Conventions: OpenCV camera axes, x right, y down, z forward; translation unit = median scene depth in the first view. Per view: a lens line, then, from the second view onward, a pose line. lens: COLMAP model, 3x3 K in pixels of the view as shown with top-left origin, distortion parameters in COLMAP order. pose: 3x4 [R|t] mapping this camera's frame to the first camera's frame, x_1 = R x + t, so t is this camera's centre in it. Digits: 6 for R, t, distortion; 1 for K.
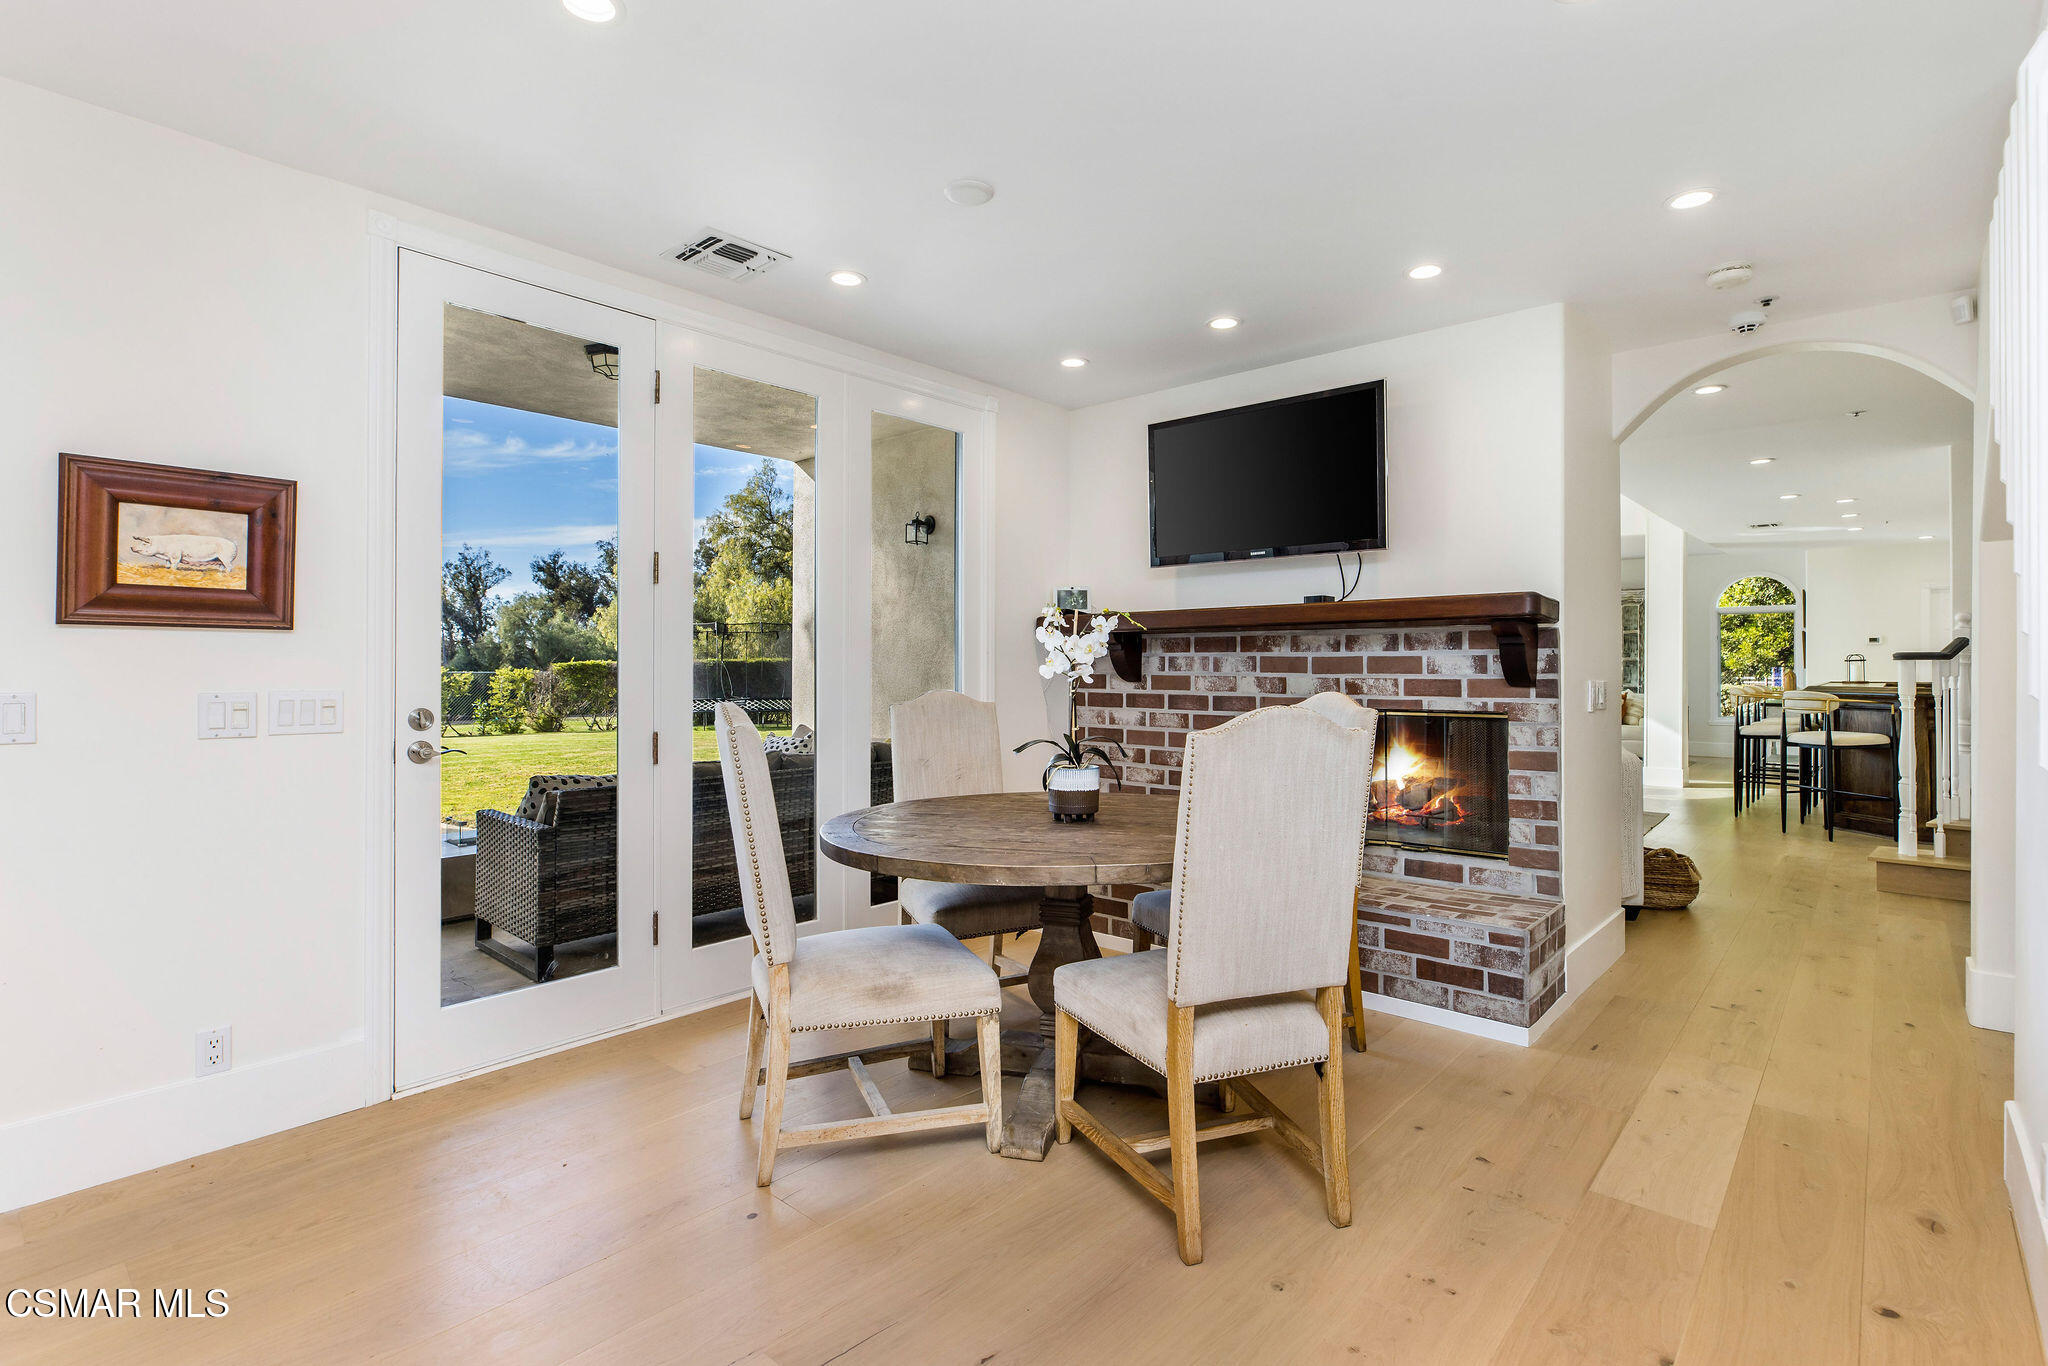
lens RADIAL K [[953.6, 0, 1020.0], [0, 953.6, 662.8], [0, 0, 1]] dist [-0.002490, -0.000424]
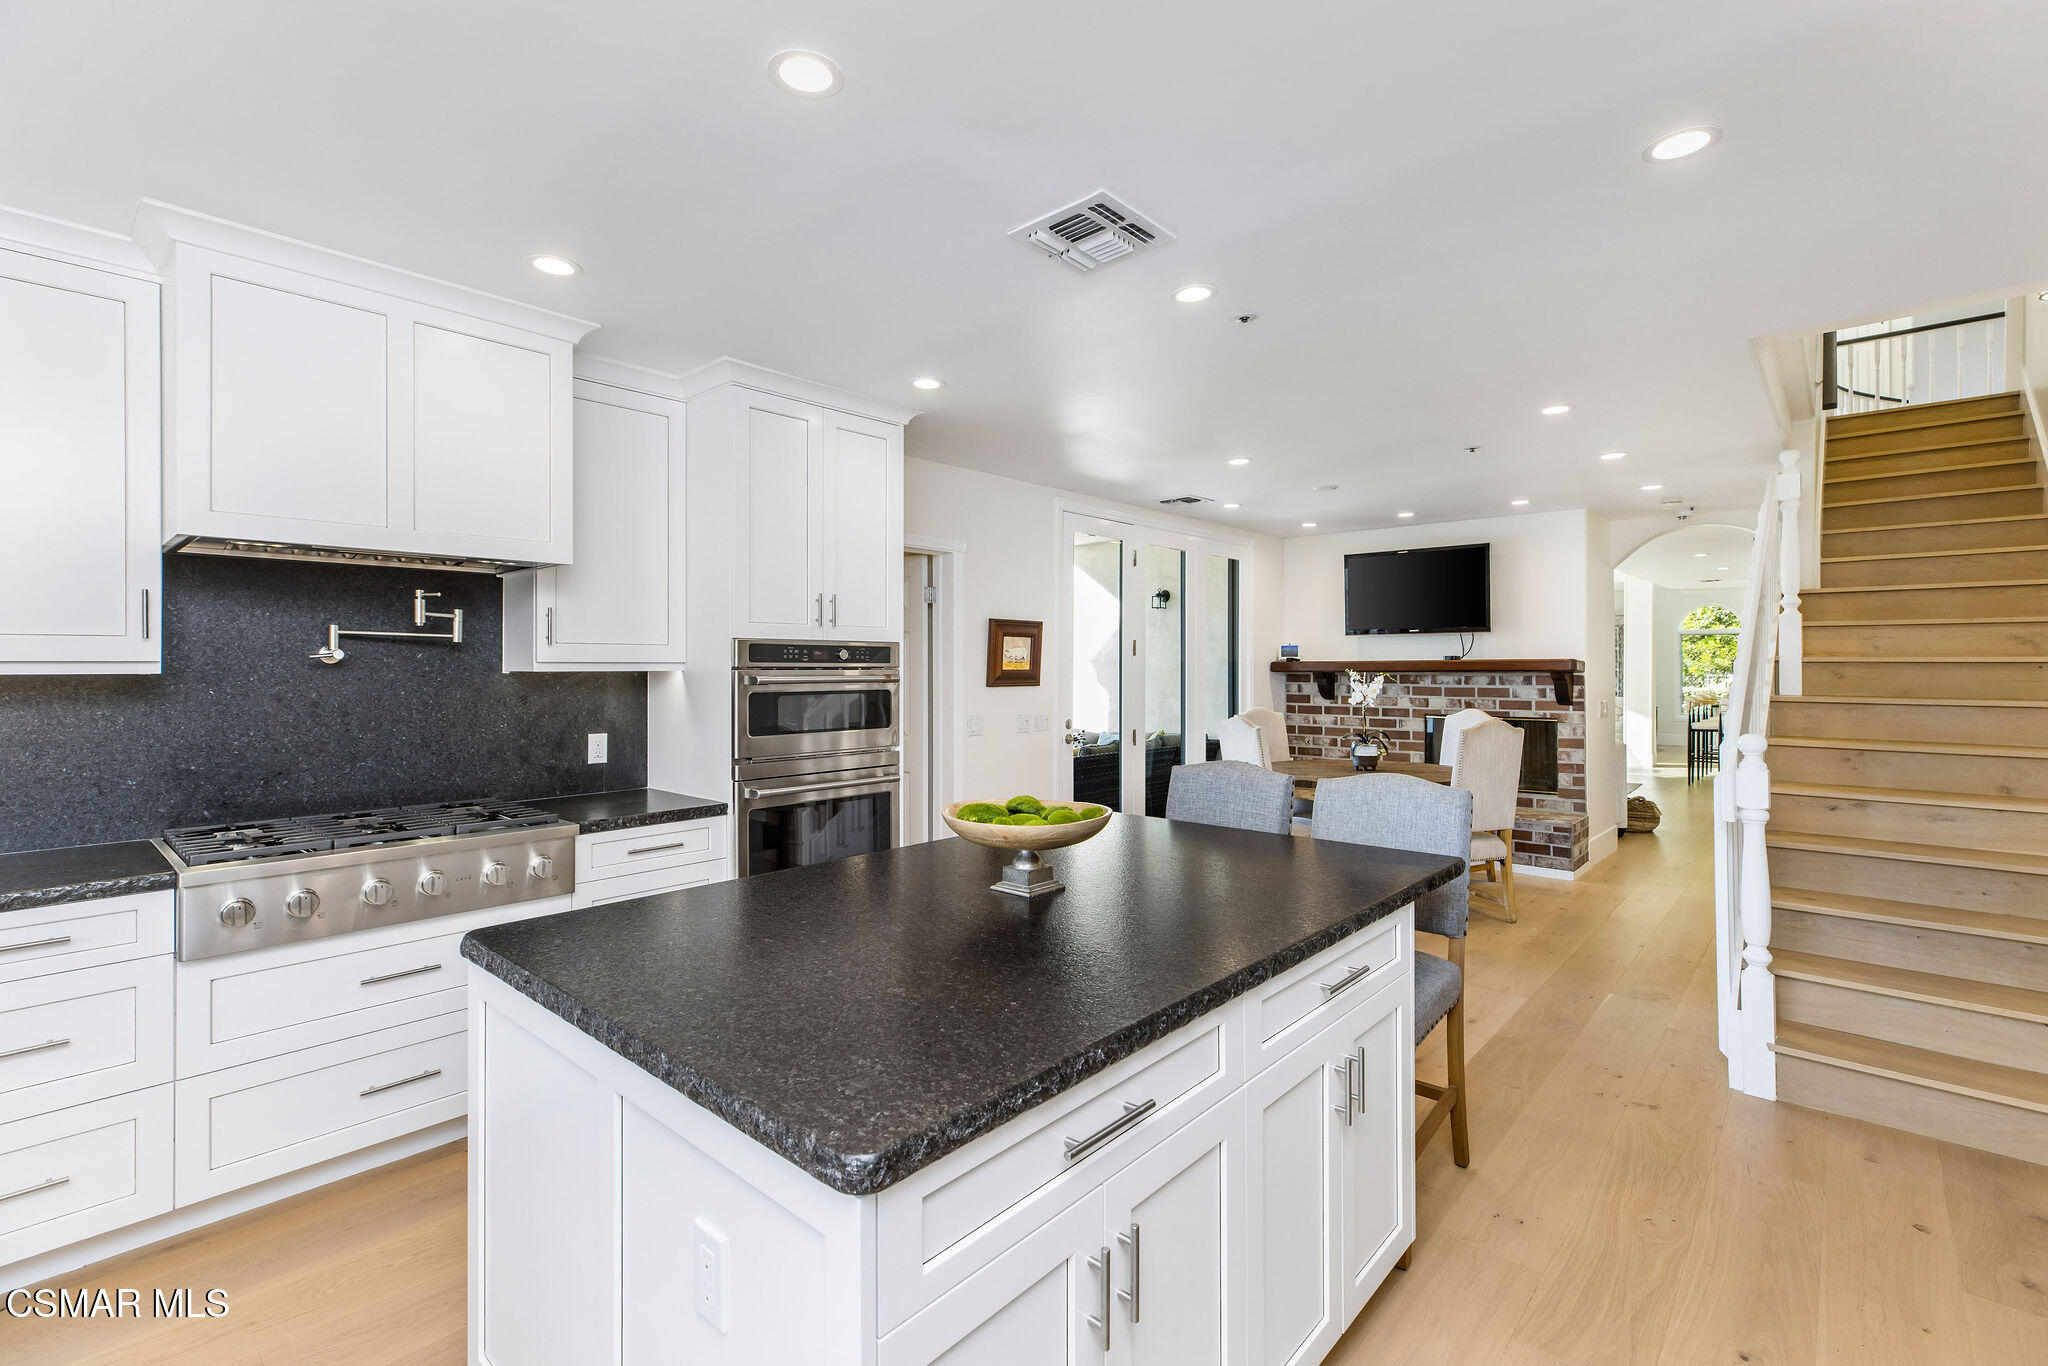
lens RADIAL K [[884.5, 0, 1021.8], [0, 884.5, 663.7], [0, 0, 1]] dist [0.000356, 0.000064]
pose [[0.999900, -0.003045, -0.013791, -0.528707], [0.003074, 0.999993, 0.002068, -0.063403], [0.013785, -0.002111, 0.999903, -0.778374]]
